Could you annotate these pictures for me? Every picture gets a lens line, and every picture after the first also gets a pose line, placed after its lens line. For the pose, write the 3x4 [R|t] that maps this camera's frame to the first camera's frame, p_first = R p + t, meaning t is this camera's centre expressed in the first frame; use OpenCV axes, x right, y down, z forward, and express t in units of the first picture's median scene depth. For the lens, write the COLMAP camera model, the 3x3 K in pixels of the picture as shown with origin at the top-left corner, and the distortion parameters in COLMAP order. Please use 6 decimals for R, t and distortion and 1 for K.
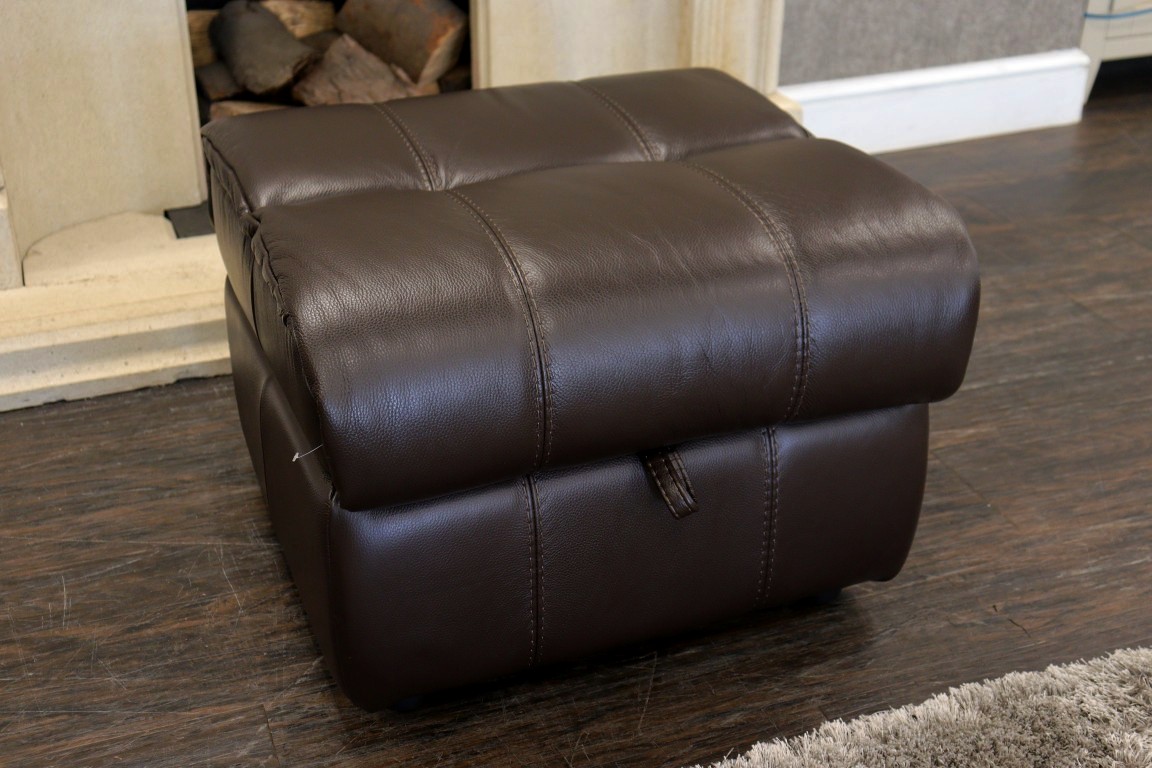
lens RADIAL K [[1379.5, 0, 575.8], [0, 1379.5, 385.2], [0, 0, 1]] dist [-0.001498, 0.000000]
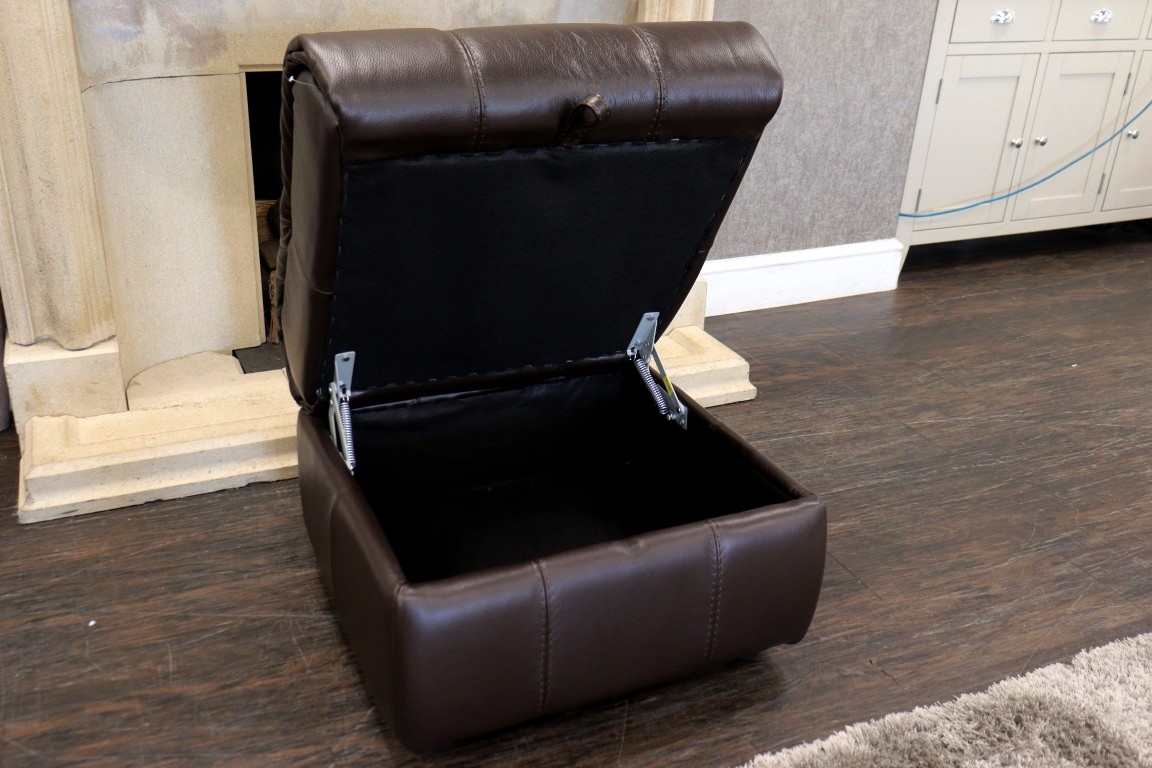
lens RADIAL K [[1026.5, 0, 580.9], [0, 1026.5, 390.6], [0, 0, 1]] dist [-0.015129, 0.017772]
pose [[0.997292, 0.008284, 0.073075, -0.057115], [-0.003368, 0.997737, -0.067147, -0.036367], [-0.073466, 0.066719, 0.995063, -0.004865]]
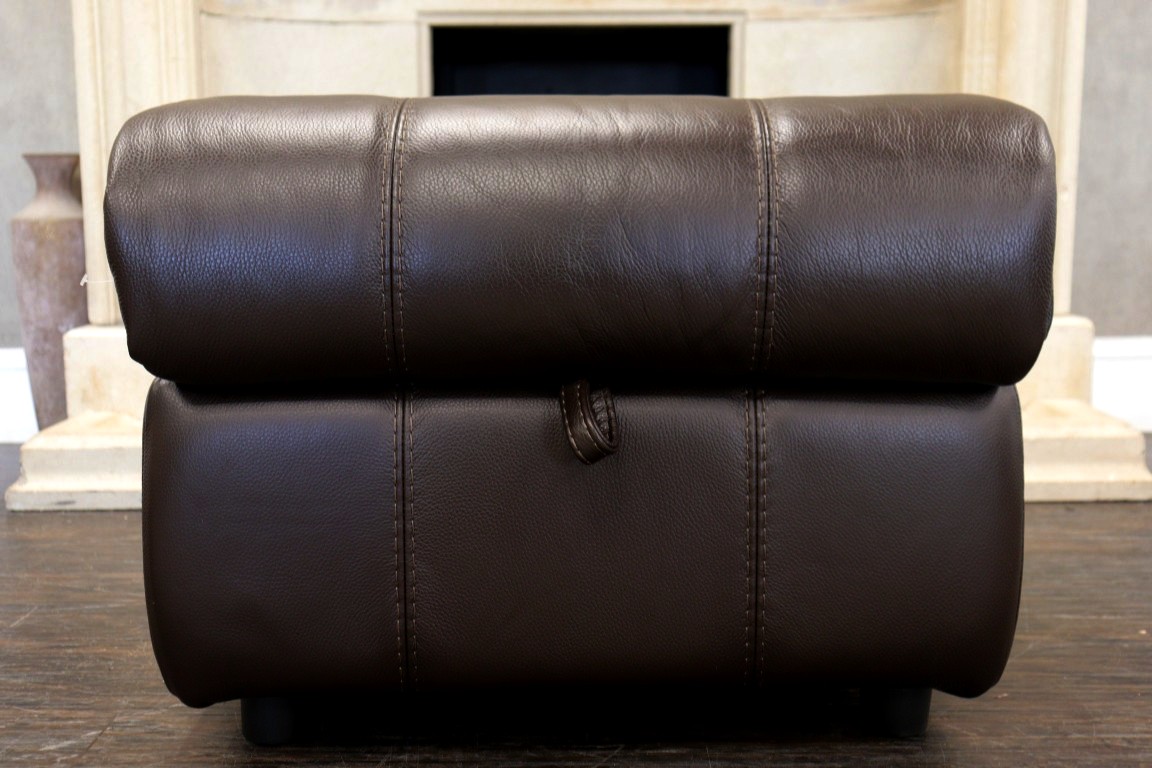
lens RADIAL K [[1379.5, 0, 573.1], [0, 1379.5, 381.6], [0, 0, 1]] dist [-0.001498, 0.000000]
pose [[0.936372, 0.042298, -0.348450, 0.257416], [-0.159114, 0.936010, -0.313957, 0.229973], [0.312873, 0.349424, 0.883184, 0.277273]]
